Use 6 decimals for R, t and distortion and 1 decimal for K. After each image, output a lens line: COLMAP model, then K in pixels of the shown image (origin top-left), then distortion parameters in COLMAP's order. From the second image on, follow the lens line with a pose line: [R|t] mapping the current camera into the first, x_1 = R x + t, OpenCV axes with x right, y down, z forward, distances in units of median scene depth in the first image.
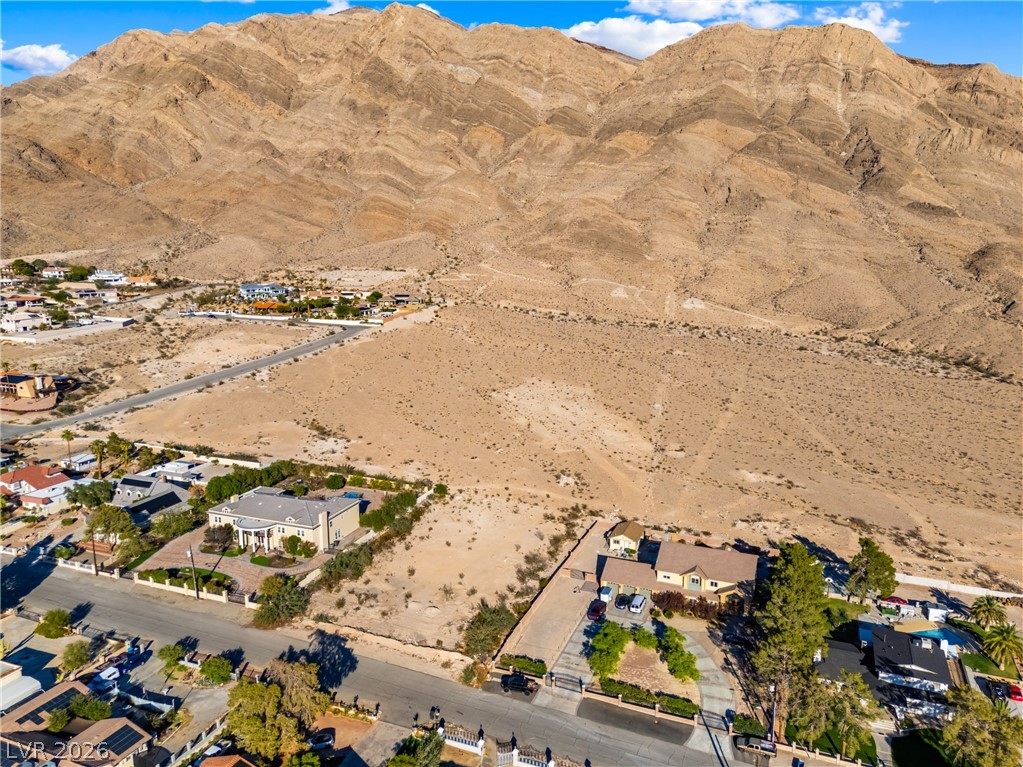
lens RADIAL K [[763.7, 0, 513.2], [0, 763.7, 380.5], [0, 0, 1]] dist [0.067353, -0.056774]
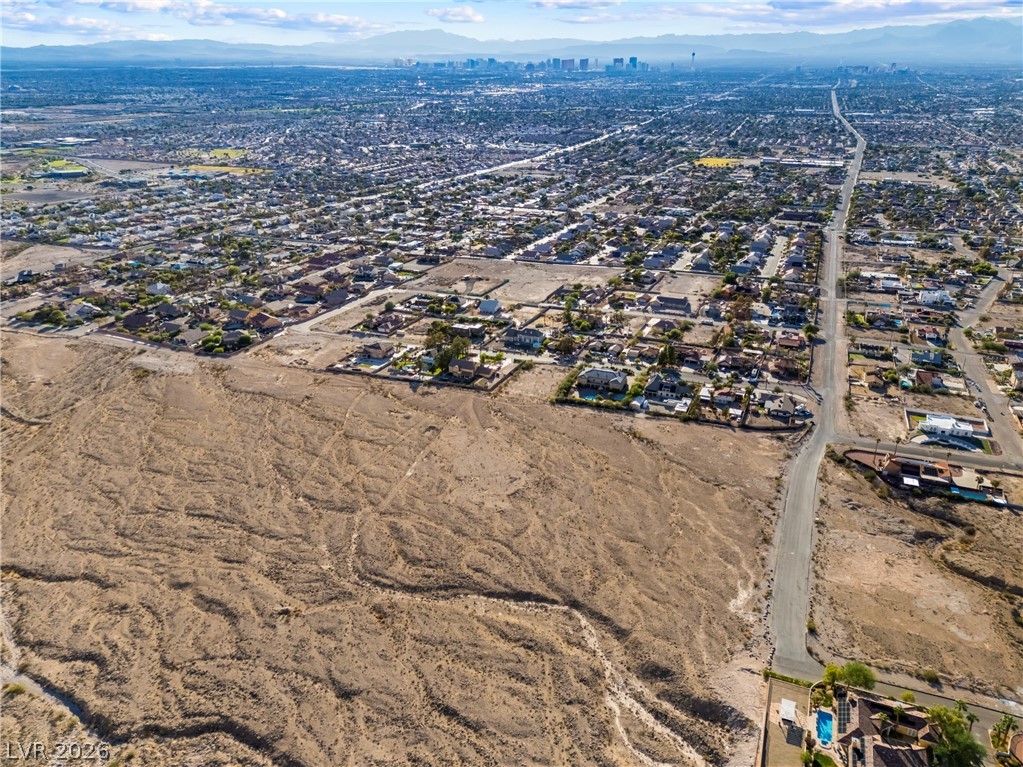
lens RADIAL K [[748.4, 0, 511.5], [0, 748.4, 383.5], [0, 0, 1]] dist [0.071687, -0.063366]
pose [[-0.999928, -0.006285, 0.010187, 0.001613], [0.000491, 0.828819, 0.559516, -0.278289], [-0.011959, 0.559481, -0.828757, 0.681043]]
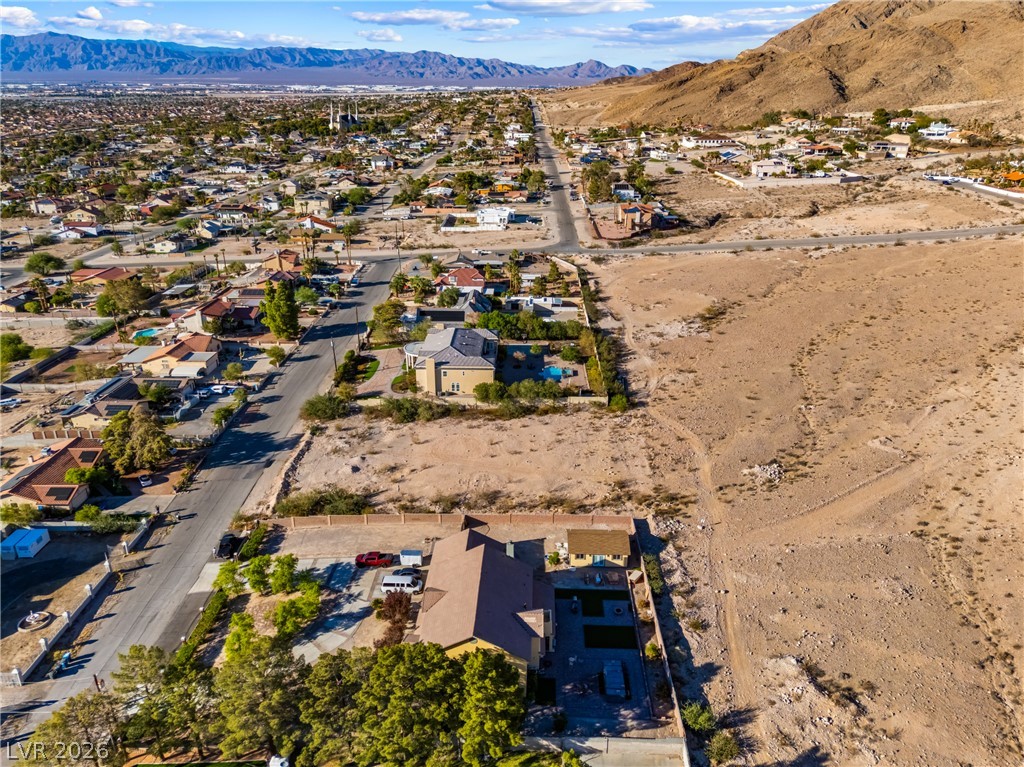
lens RADIAL K [[758.1, 0, 512.0], [0, 758.1, 381.0], [0, 0, 1]] dist [0.063095, -0.047886]
pose [[0.348628, 0.341696, -0.872756, 0.134629], [-0.181155, 0.938183, 0.294949, -0.023410], [0.919588, 0.055277, 0.388977, 0.137869]]
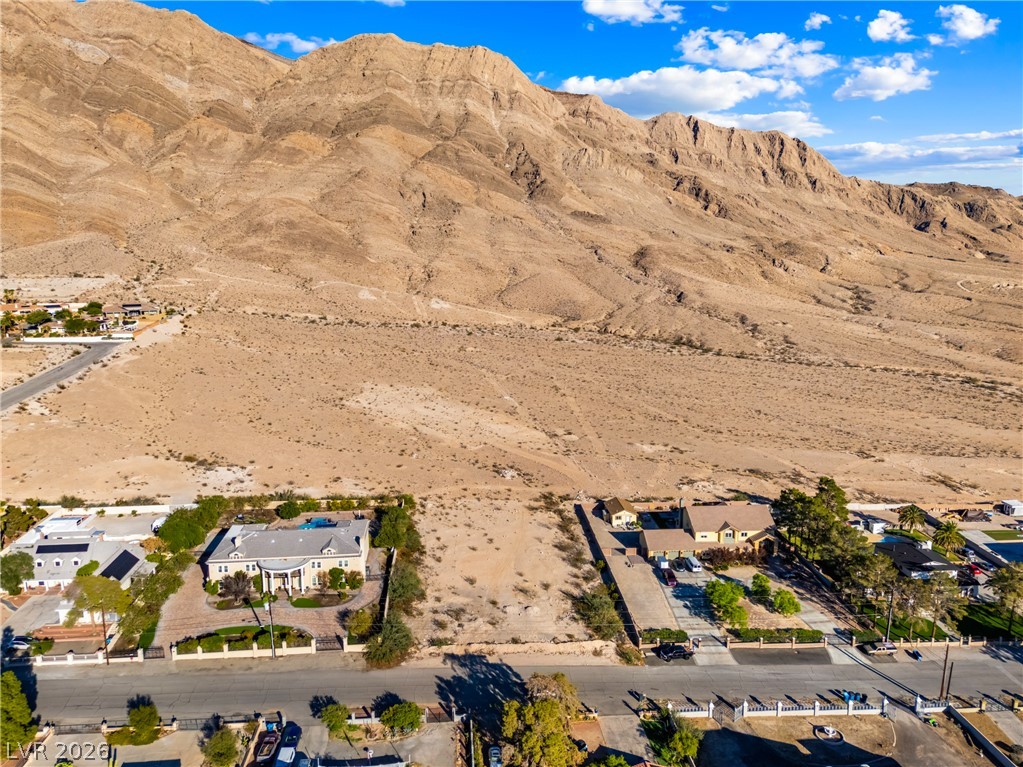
lens RADIAL K [[761.8, 0, 511.5], [0, 761.8, 383.5], [0, 0, 1]] dist [0.069219, -0.059329]
pose [[0.892234, -0.085384, 0.443427, -0.092826], [0.085877, 0.996124, 0.019012, -0.002094], [-0.443331, 0.021117, 0.896109, 0.020917]]
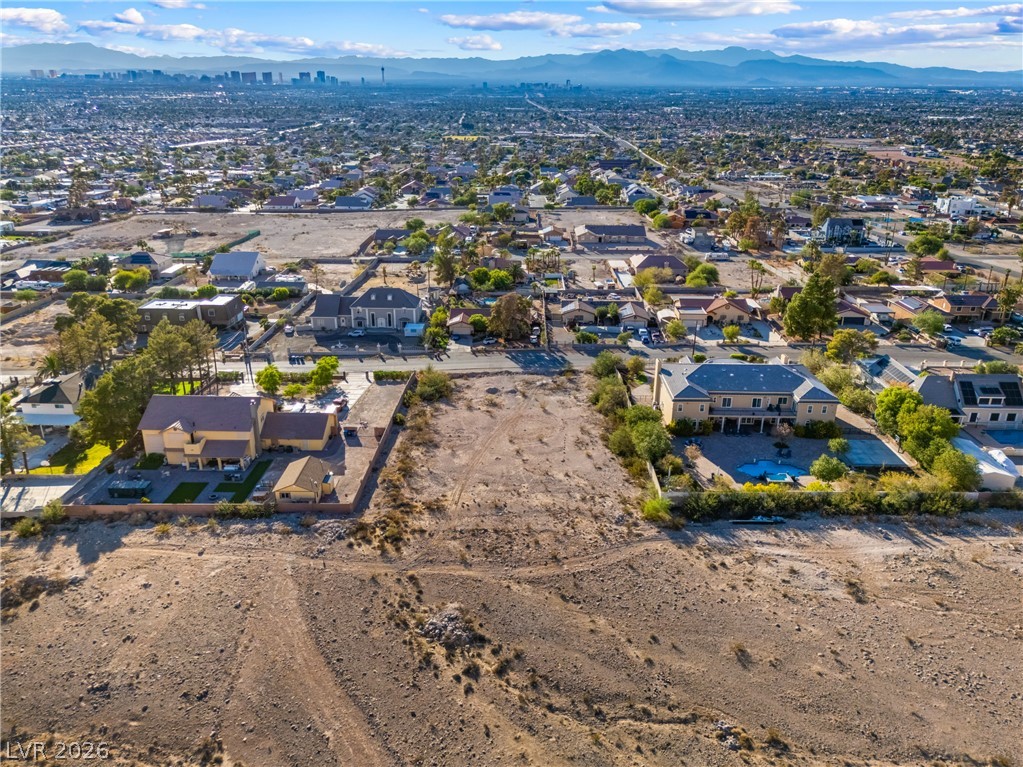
lens RADIAL K [[759.5, 0, 511.5], [0, 759.5, 383.5], [0, 0, 1]] dist [0.076483, -0.072755]
pose [[-0.933384, 0.123350, -0.337014, 0.039960], [-0.075207, 0.850993, 0.519763, -0.047522], [0.350910, 0.510485, -0.785027, 0.318927]]
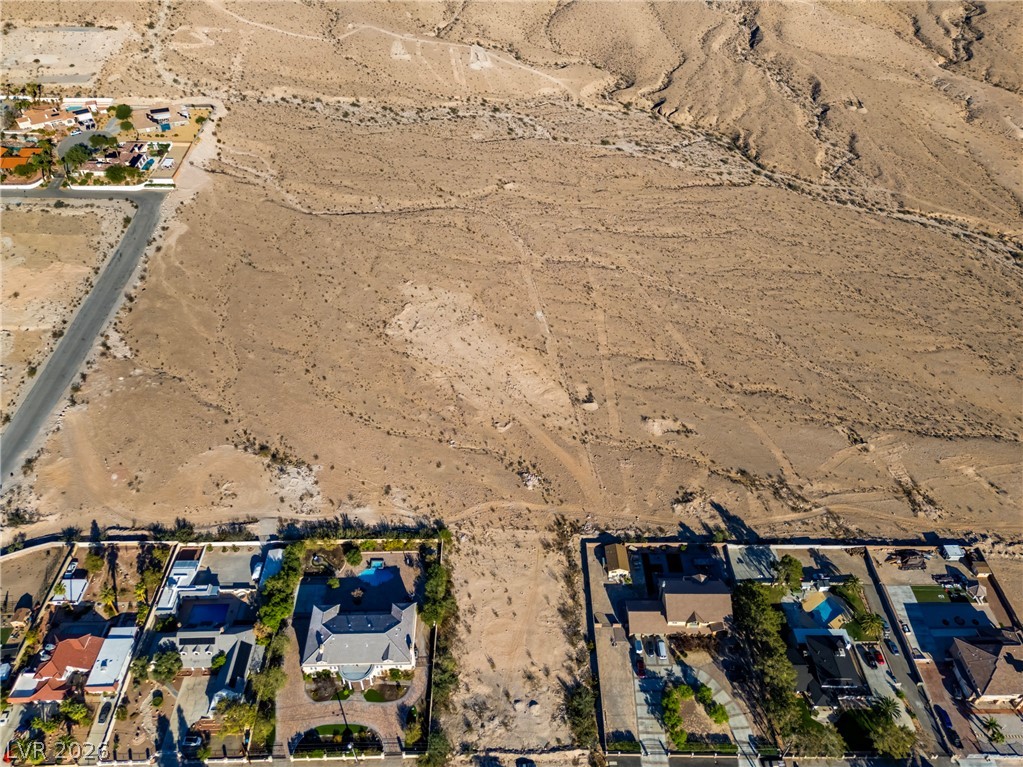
lens RADIAL K [[761.8, 0, 511.5], [0, 761.8, 383.5], [0, 0, 1]] dist [0.069219, -0.059329]
pose [[0.920837, -0.249111, 0.300004, -0.070920], [0.063893, 0.855335, 0.514121, -0.156403], [-0.384677, -0.454253, 0.803540, 0.028797]]
